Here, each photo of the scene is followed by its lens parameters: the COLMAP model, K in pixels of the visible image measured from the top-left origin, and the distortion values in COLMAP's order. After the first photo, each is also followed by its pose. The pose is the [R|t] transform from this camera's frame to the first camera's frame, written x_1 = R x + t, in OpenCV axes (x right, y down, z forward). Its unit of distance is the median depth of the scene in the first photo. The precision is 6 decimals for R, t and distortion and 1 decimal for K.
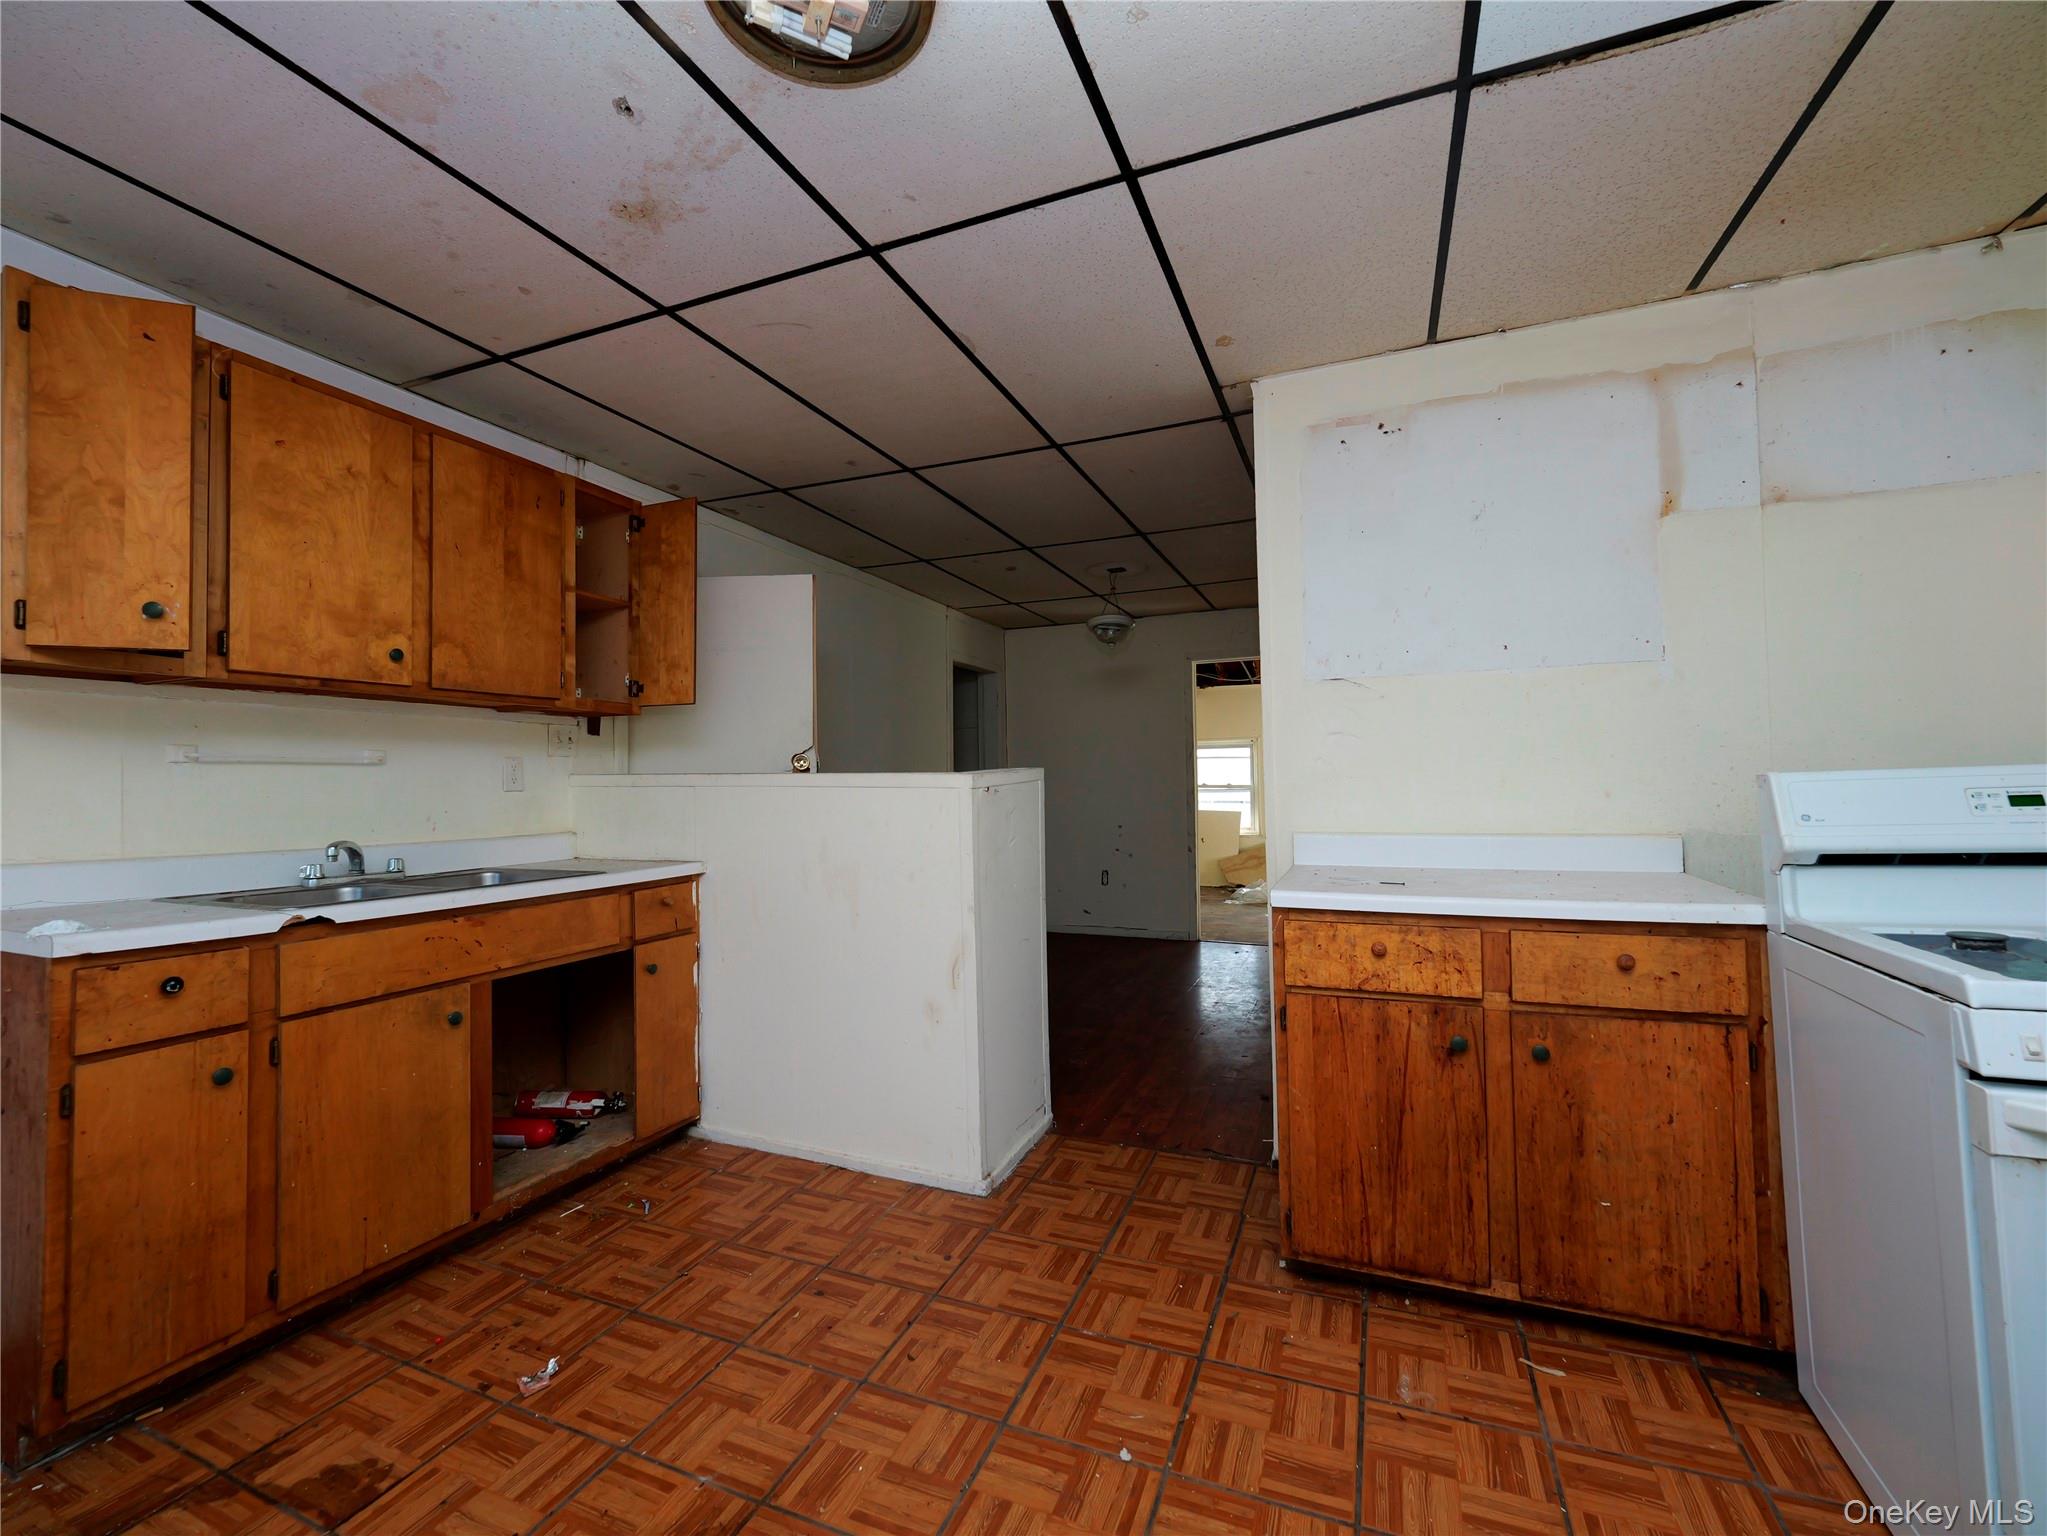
lens RADIAL K [[852.7, 0, 1022.0], [0, 852.7, 759.4], [0, 0, 1]] dist [-0.003298, -0.000417]
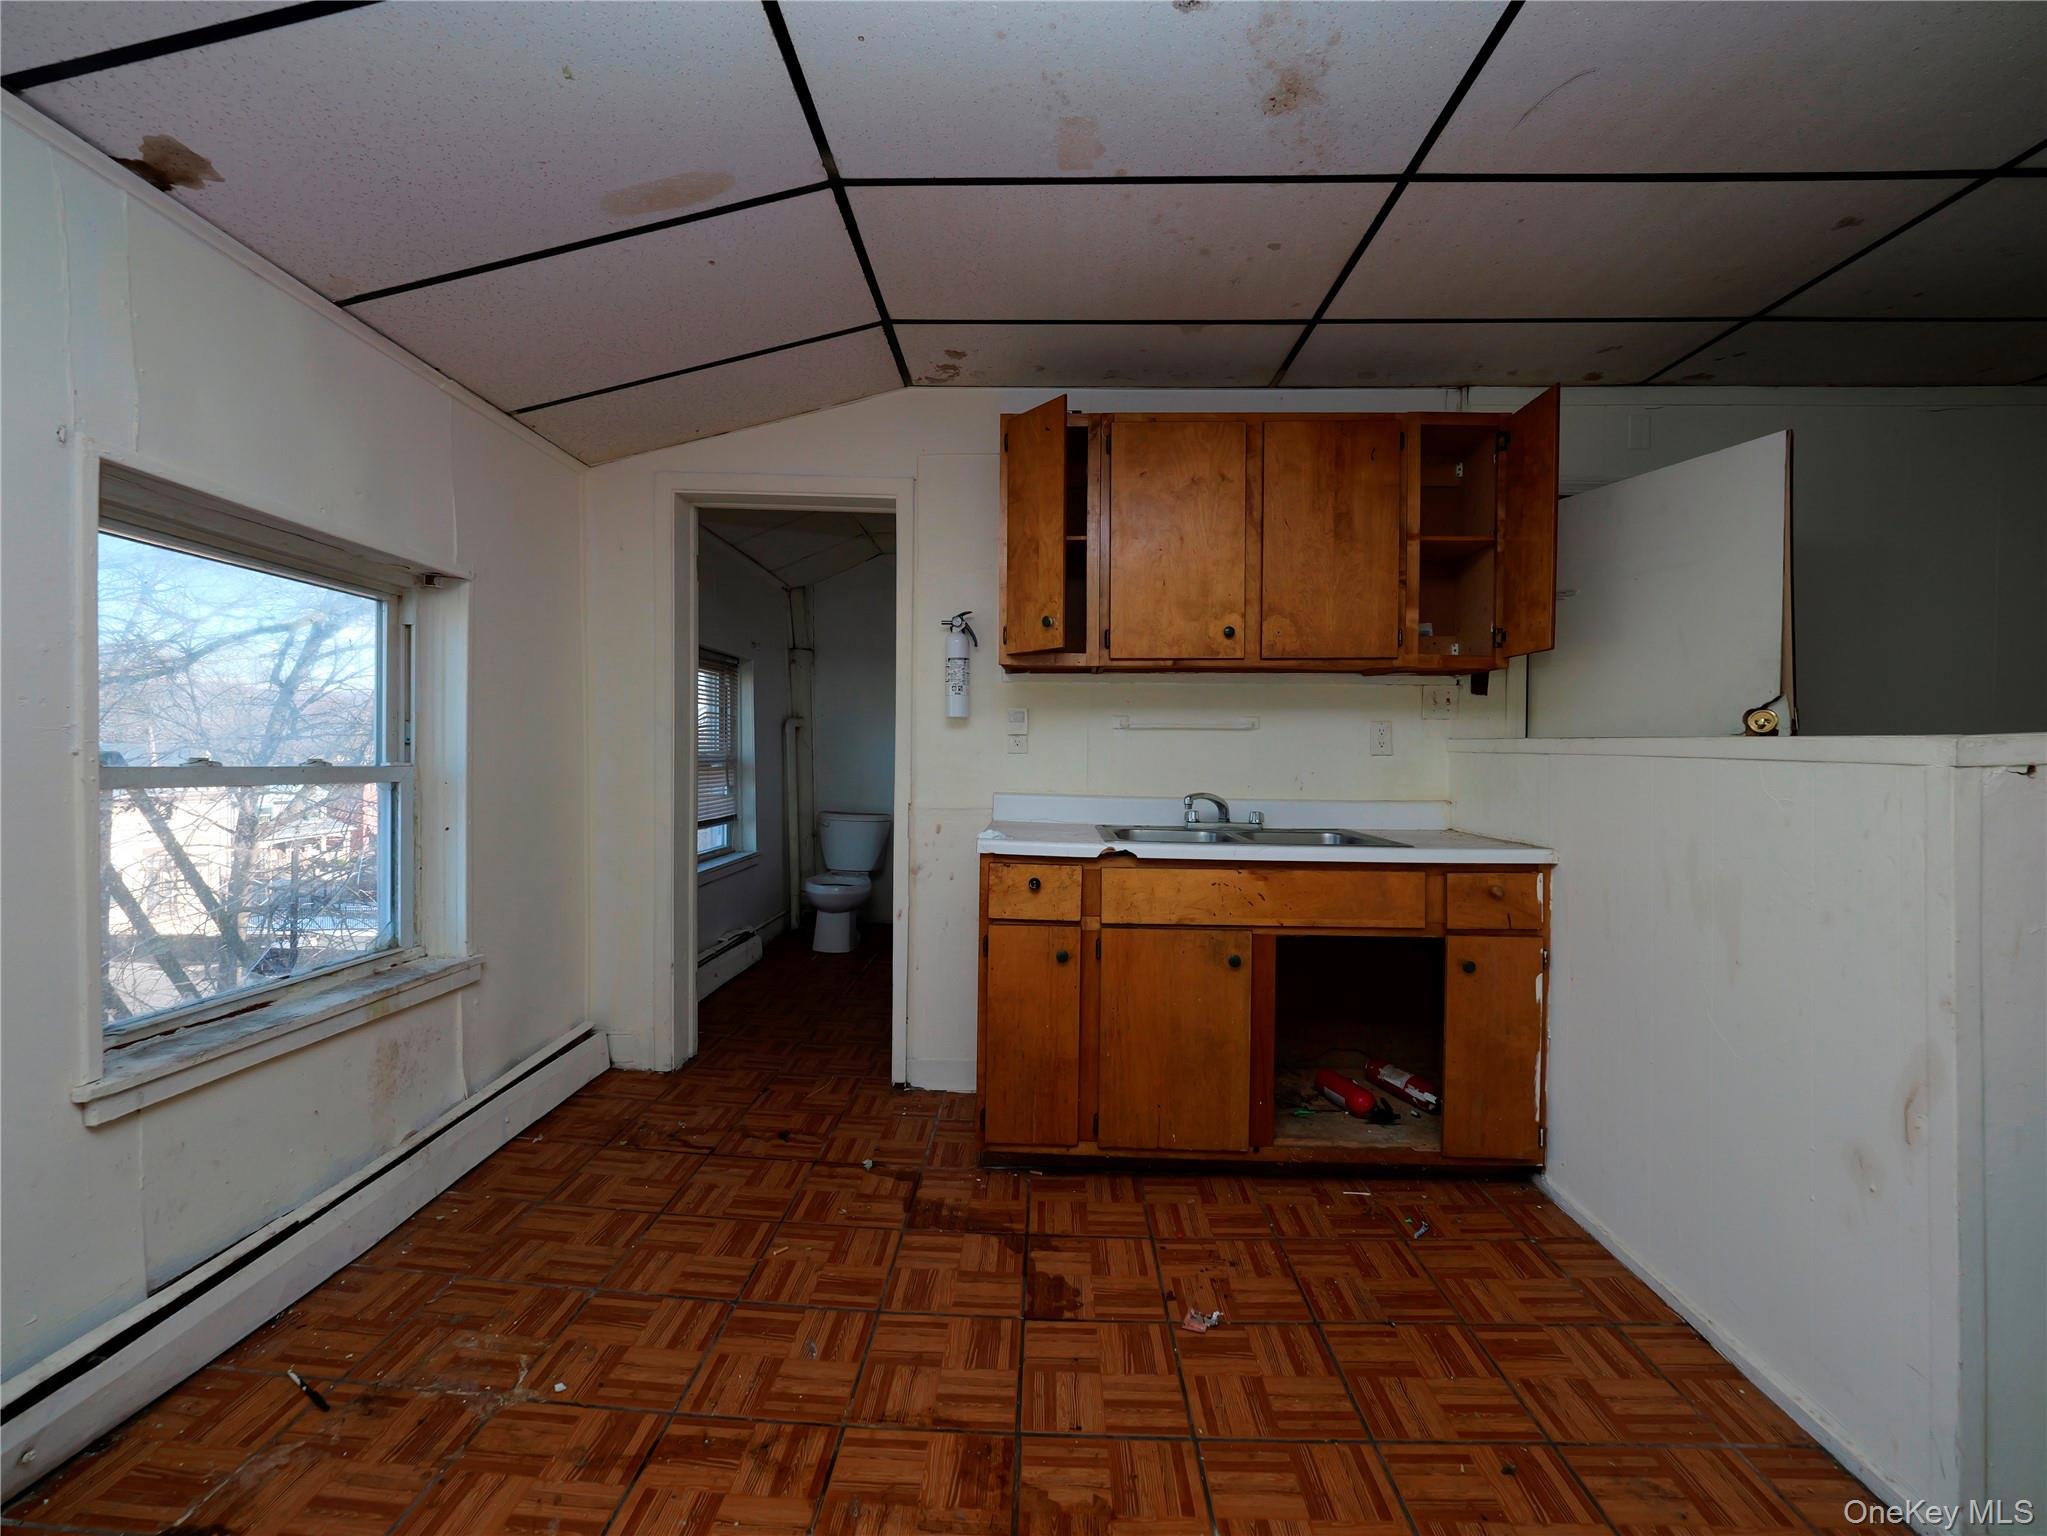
lens RADIAL K [[852.7, 0, 1023.2], [0, 852.7, 760.4], [0, 0, 1]] dist [-0.003298, -0.000417]
pose [[0.360751, 0.023359, -0.932370, 0.234424], [0.013193, 0.999458, 0.030144, 0.010612], [0.932569, -0.023175, 0.360247, 0.340710]]
